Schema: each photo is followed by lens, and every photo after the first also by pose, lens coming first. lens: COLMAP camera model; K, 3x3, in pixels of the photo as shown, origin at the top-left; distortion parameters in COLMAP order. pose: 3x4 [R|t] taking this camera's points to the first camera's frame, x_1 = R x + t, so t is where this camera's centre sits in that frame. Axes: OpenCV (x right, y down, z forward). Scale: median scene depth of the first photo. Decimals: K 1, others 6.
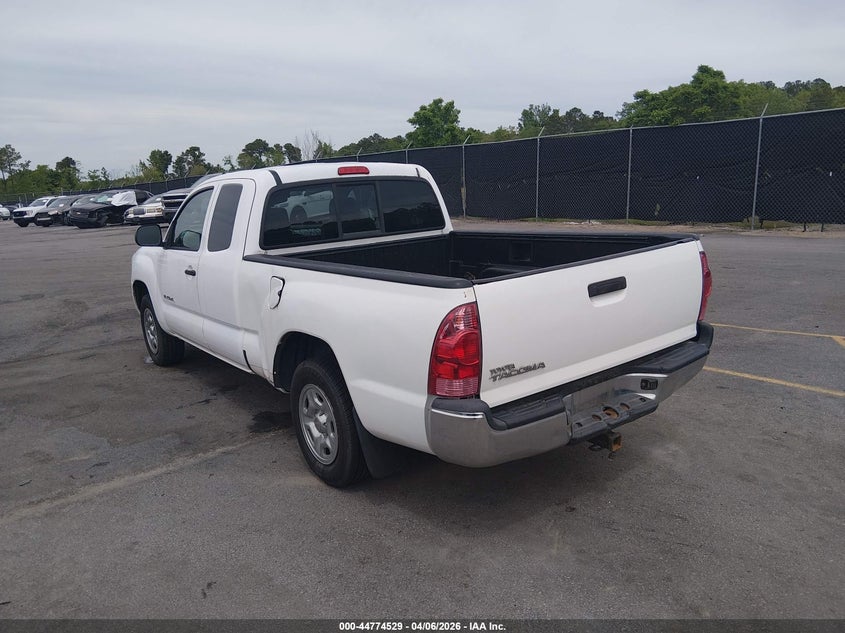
lens RADIAL K [[638.9, 0, 422.5], [0, 638.9, 316.5], [0, 0, 1]] dist [0.046936, -0.098003]
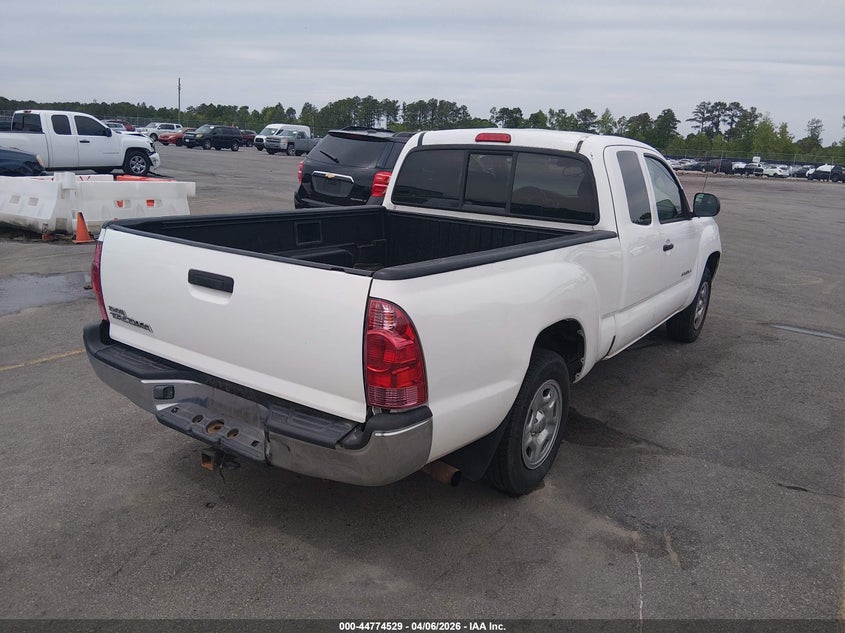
lens RADIAL K [[638.9, 0, 422.5], [0, 638.9, 316.5], [0, 0, 1]] dist [0.046936, -0.098003]
pose [[0.314069, 0.309886, -0.897403, 1.009950], [-0.258410, 0.937447, 0.233277, -0.238851], [0.913556, 0.158633, 0.374500, 0.826376]]
